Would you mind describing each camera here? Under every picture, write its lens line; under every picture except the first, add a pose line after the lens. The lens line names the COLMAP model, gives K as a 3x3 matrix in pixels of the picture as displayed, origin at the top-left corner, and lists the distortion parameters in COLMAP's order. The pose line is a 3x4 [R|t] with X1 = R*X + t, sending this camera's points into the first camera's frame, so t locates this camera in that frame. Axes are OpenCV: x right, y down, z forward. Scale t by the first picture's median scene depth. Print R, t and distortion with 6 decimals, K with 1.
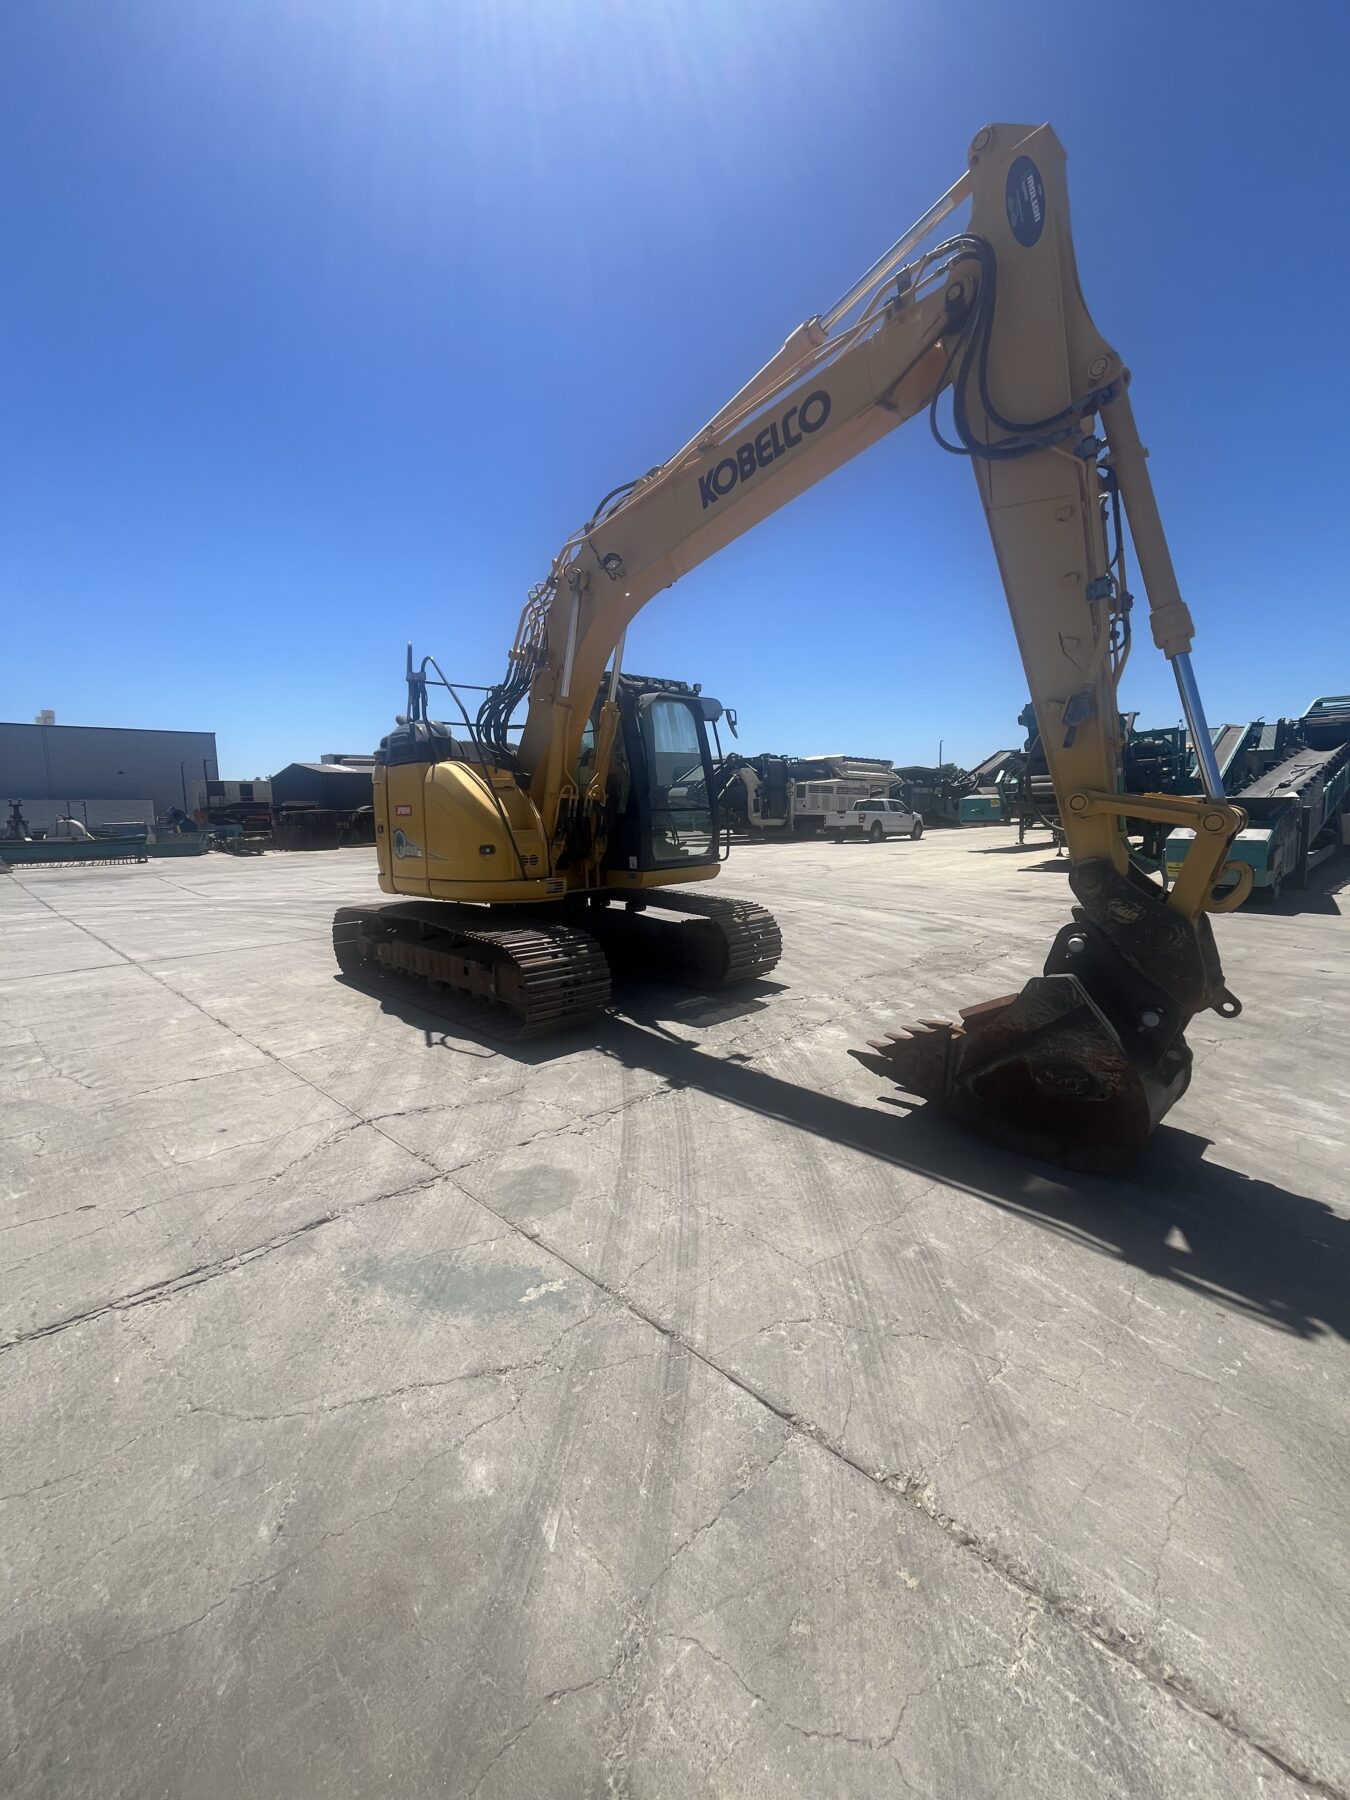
lens RADIAL K [[728.9, 0, 675.0], [0, 728.9, 900.0], [0, 0, 1]] dist [-0.002156, -0.000061]
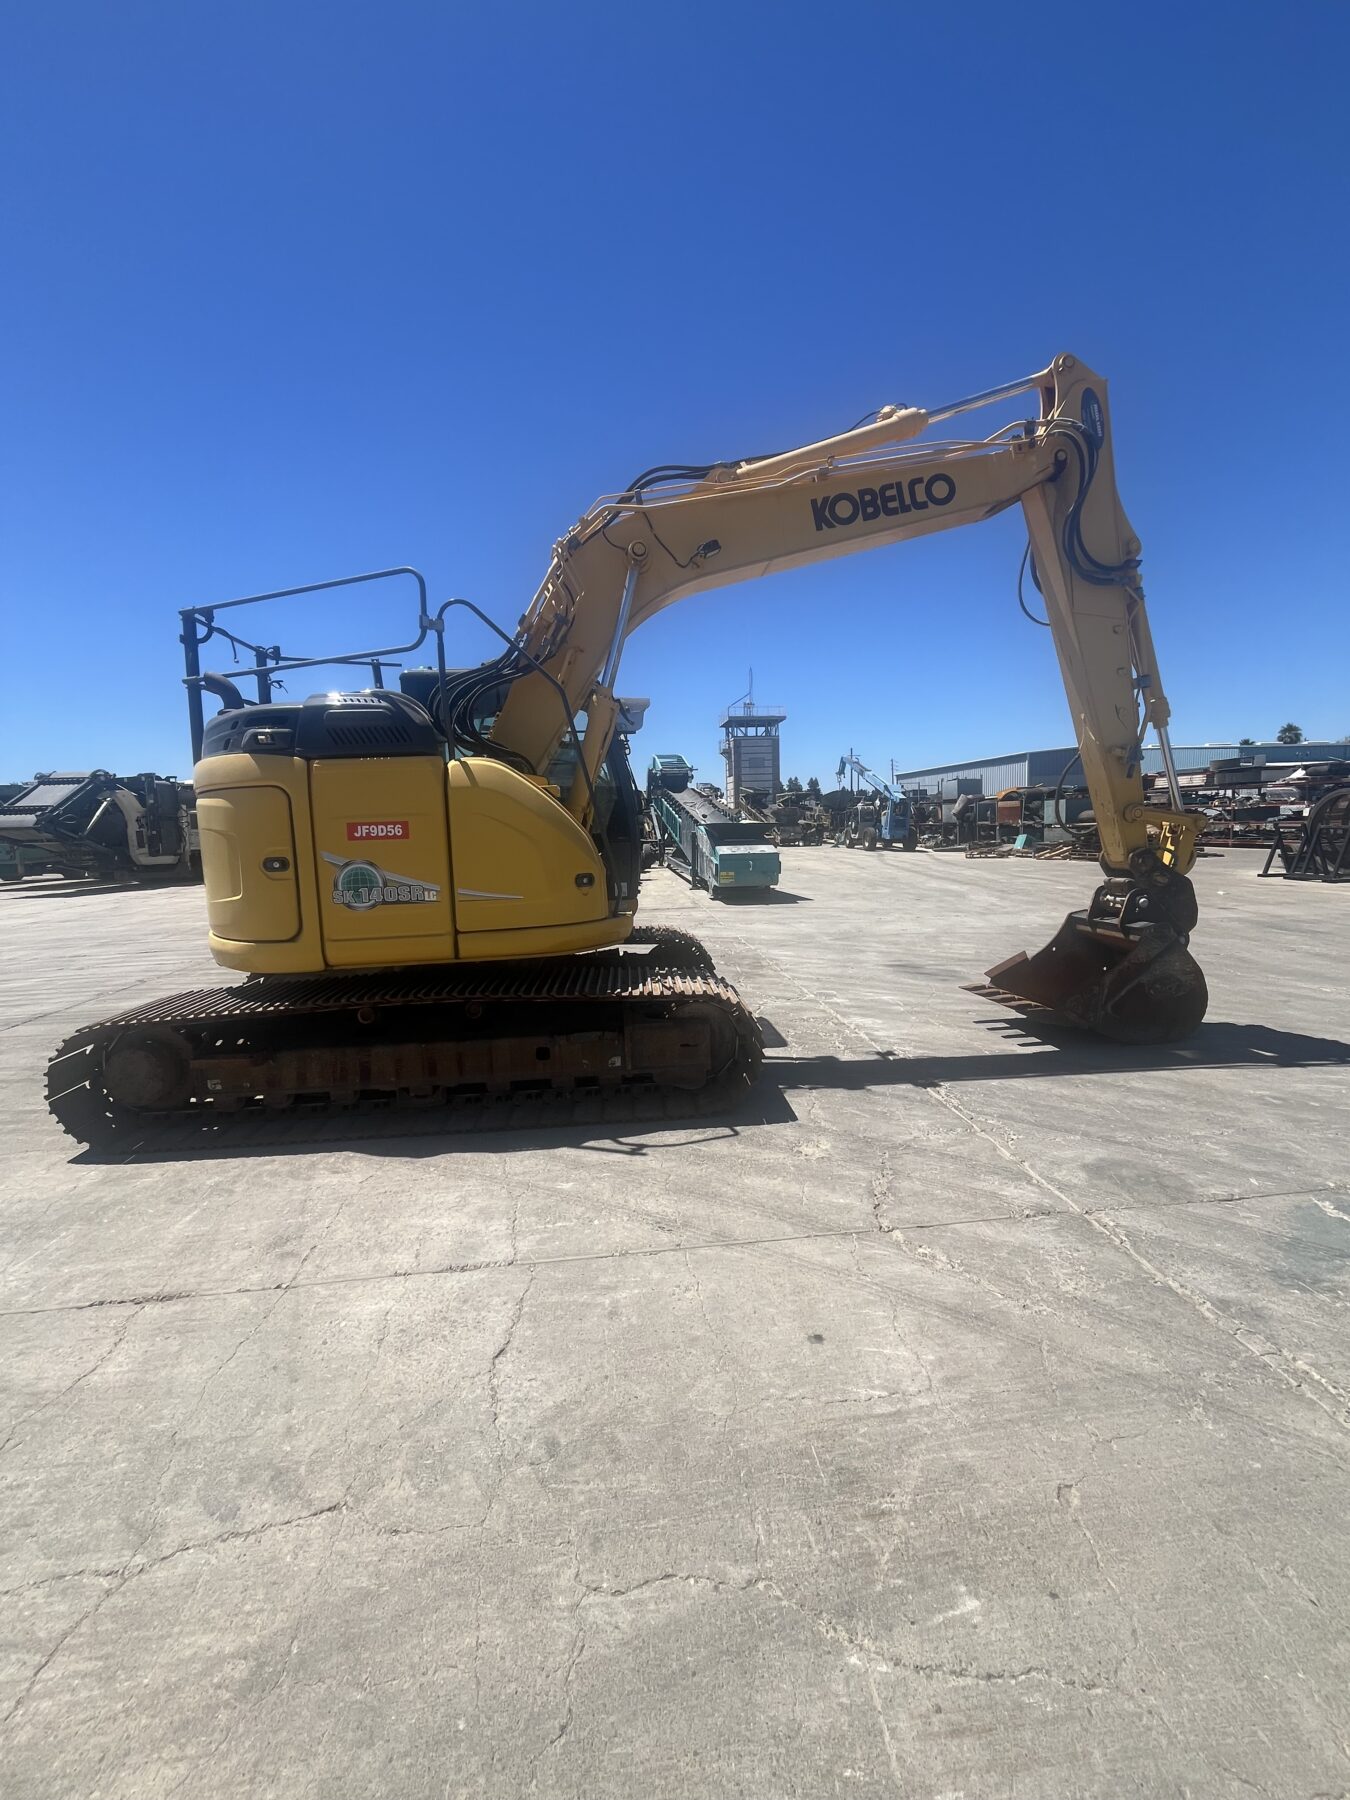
lens RADIAL K [[728.9, 0, 675.0], [0, 728.9, 900.0], [0, 0, 1]] dist [-0.002156, -0.000061]
pose [[0.630938, -0.080368, 0.771659, -0.990942], [0.114800, 0.993342, 0.009591, -0.057879], [-0.767293, 0.082535, 0.635964, 0.587557]]
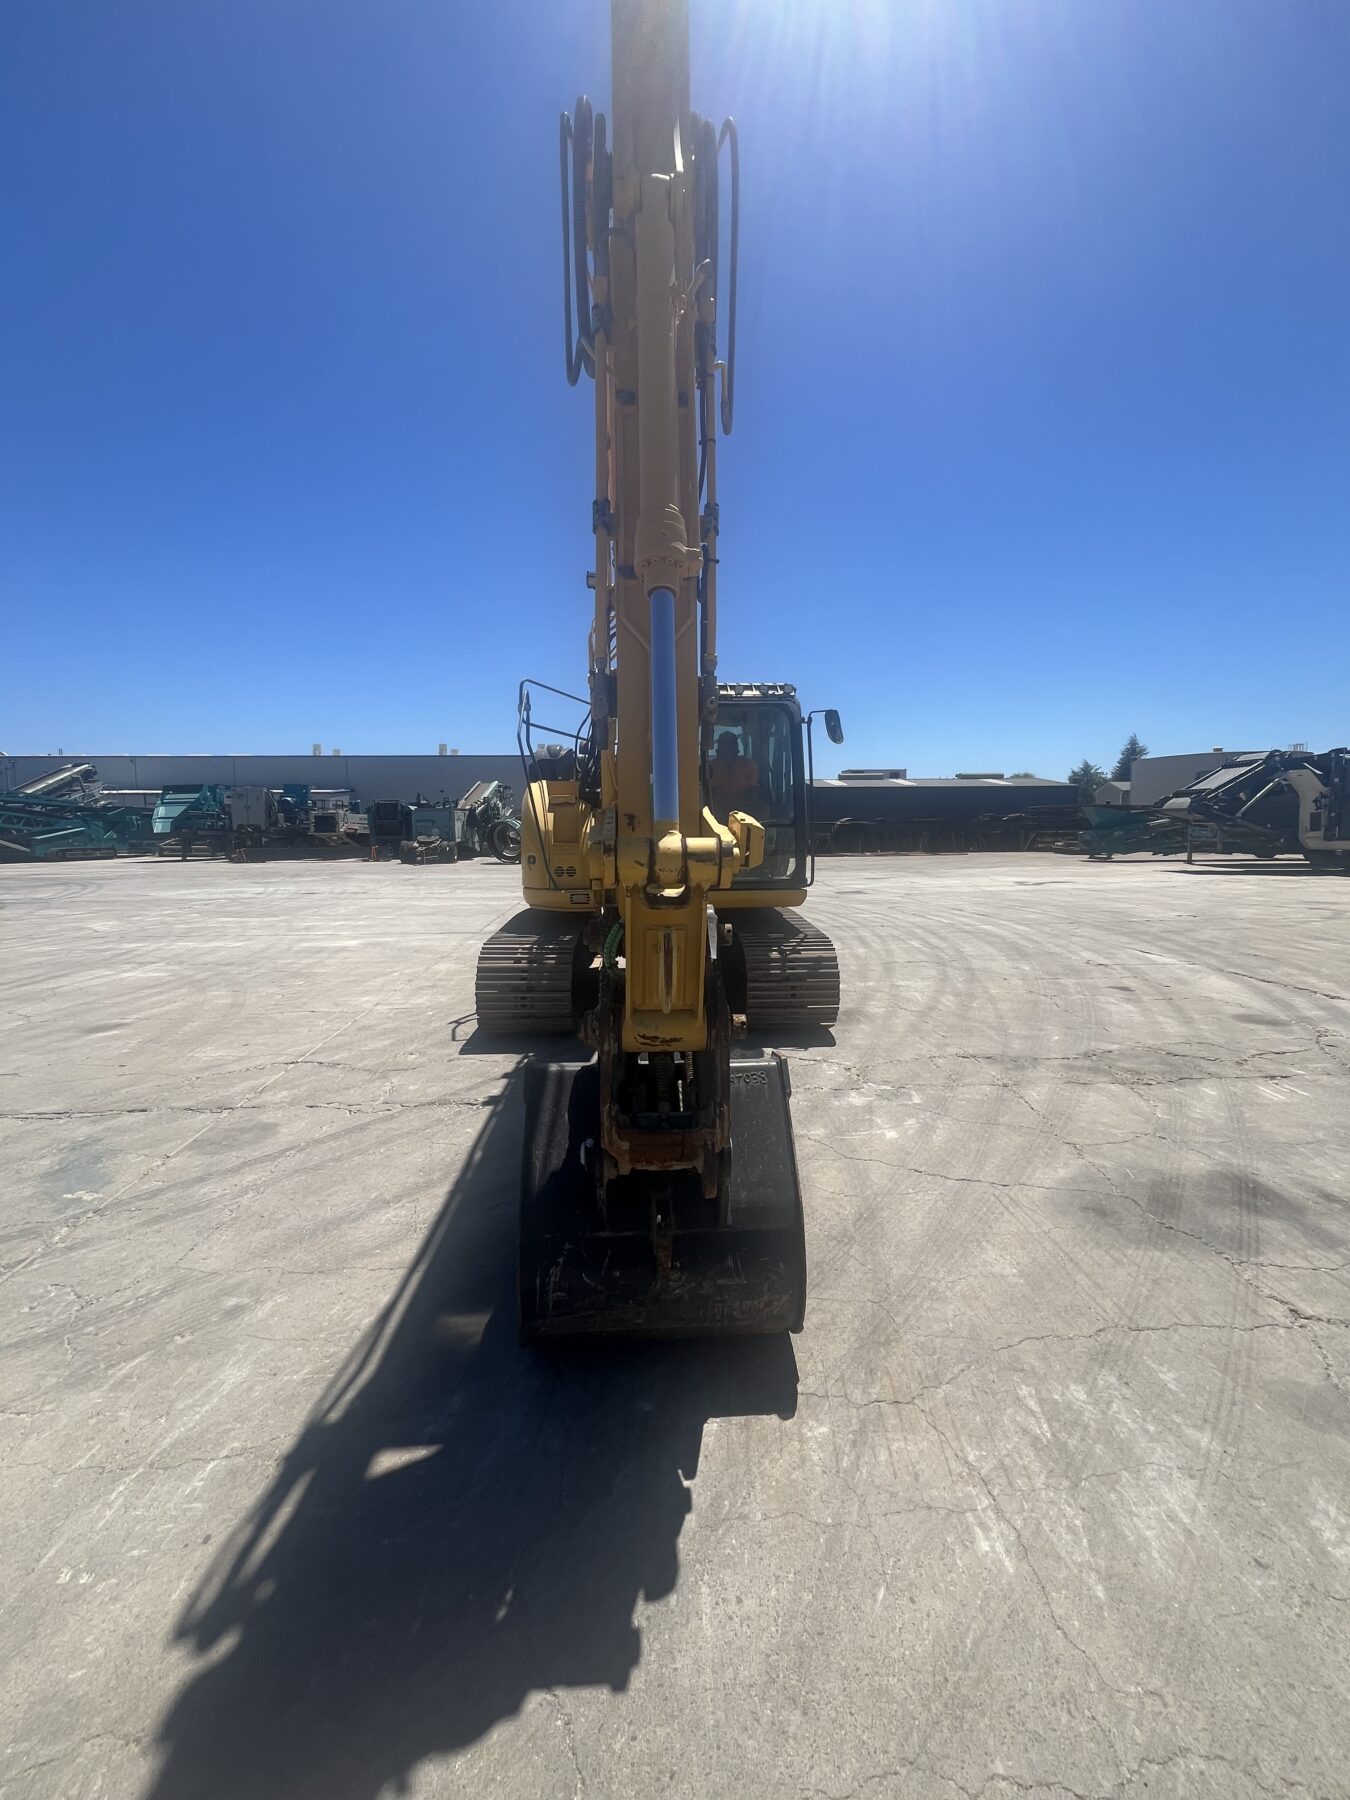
lens RADIAL K [[728.9, 0, 675.0], [0, 728.9, 900.0], [0, 0, 1]] dist [-0.002156, -0.000061]
pose [[0.755178, 0.080084, -0.650610, 0.808723], [-0.090739, 0.995725, 0.017242, -0.060062], [0.649210, 0.046015, 0.759216, 0.388096]]
